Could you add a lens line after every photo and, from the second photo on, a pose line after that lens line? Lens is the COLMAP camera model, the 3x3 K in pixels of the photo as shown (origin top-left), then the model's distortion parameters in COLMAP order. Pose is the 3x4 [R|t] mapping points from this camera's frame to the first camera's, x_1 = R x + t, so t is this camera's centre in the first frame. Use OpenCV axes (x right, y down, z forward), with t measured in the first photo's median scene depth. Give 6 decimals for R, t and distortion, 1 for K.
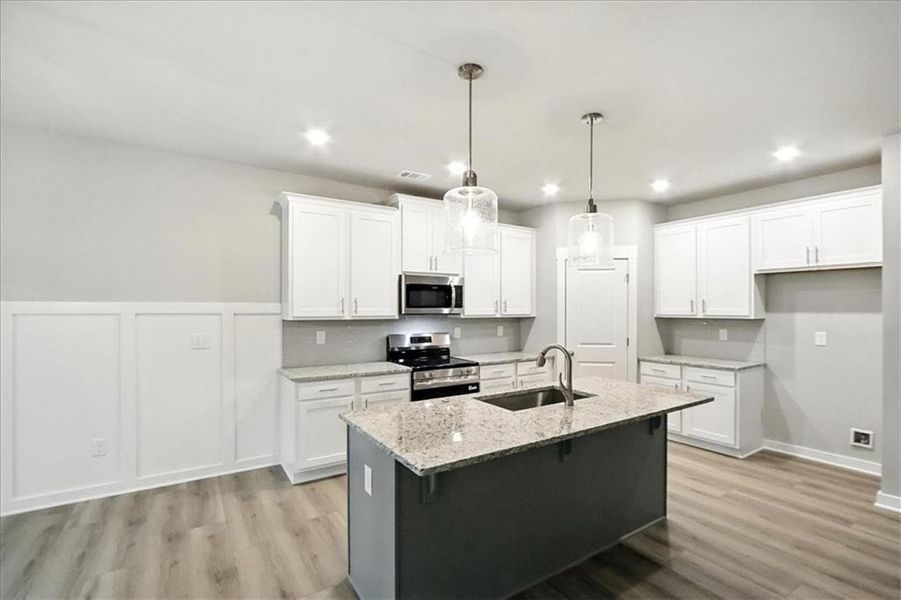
lens RADIAL K [[415.4, 0, 462.1], [0, 415.4, 301.5], [0, 0, 1]] dist [-0.018478, 0.001963]
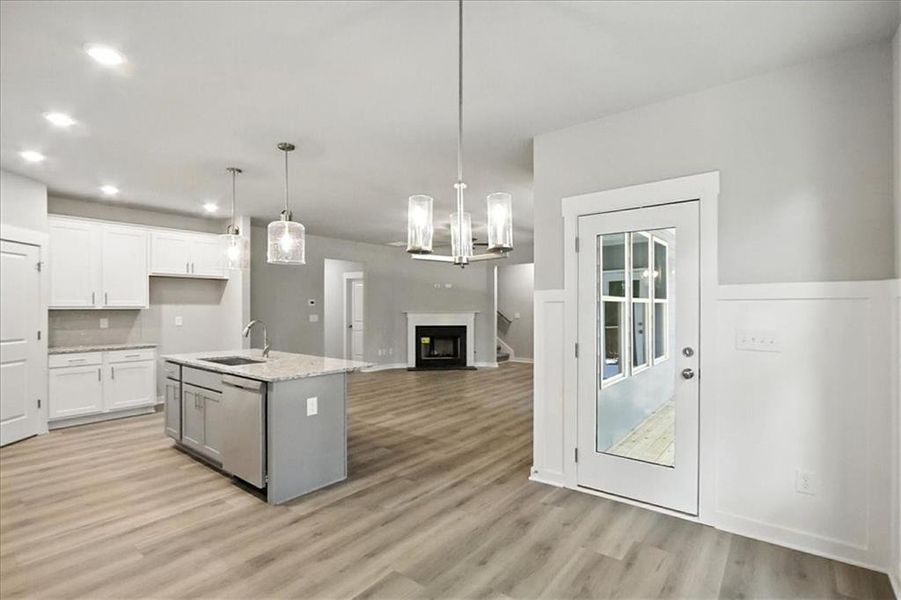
lens RADIAL K [[423.3, 0, 467.5], [0, 423.3, 308.5], [0, 0, 1]] dist [-0.019433, 0.001707]
pose [[-0.335339, -0.003396, 0.942091, -0.883560], [-0.016413, 0.999863, -0.002238, 0.025504], [-0.941954, -0.016213, -0.335349, 0.455876]]
